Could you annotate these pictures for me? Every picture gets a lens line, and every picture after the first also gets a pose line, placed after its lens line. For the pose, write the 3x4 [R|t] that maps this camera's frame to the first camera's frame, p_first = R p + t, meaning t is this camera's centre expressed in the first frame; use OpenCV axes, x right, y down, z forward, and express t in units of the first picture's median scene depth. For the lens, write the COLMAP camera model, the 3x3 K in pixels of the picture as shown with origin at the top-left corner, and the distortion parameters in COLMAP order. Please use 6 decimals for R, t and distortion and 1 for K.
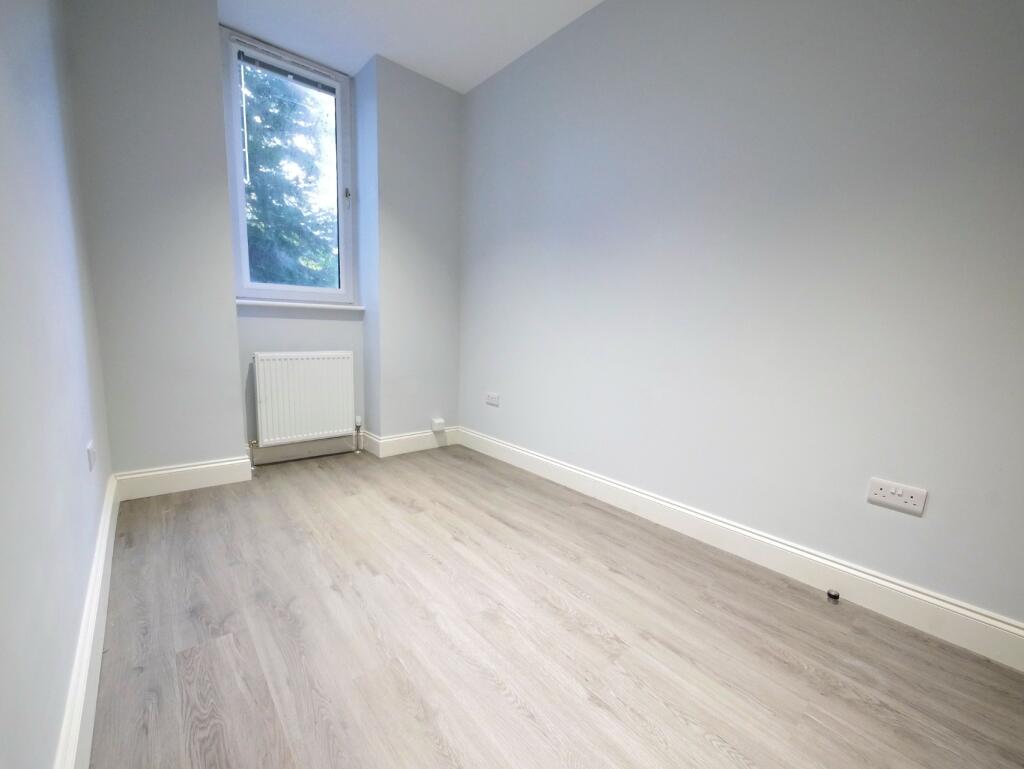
lens RADIAL K [[422.4, 0, 514.5], [0, 422.4, 386.7], [0, 0, 1]] dist [0.000493, 0.000308]
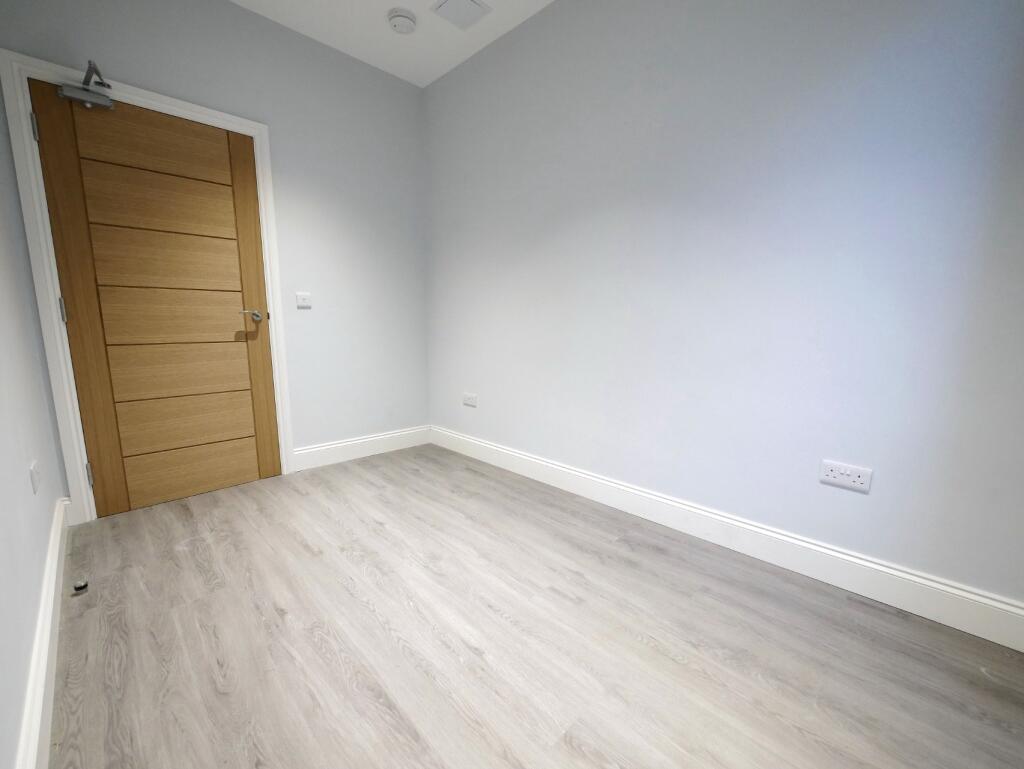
lens RADIAL K [[422.4, 0, 514.5], [0, 422.4, 386.7], [0, 0, 1]] dist [0.000493, 0.000308]
pose [[-0.996452, -0.028162, -0.079309, -0.164841], [-0.050613, 0.953422, 0.297365, -0.301033], [0.067241, 0.300324, -0.951464, 1.907287]]
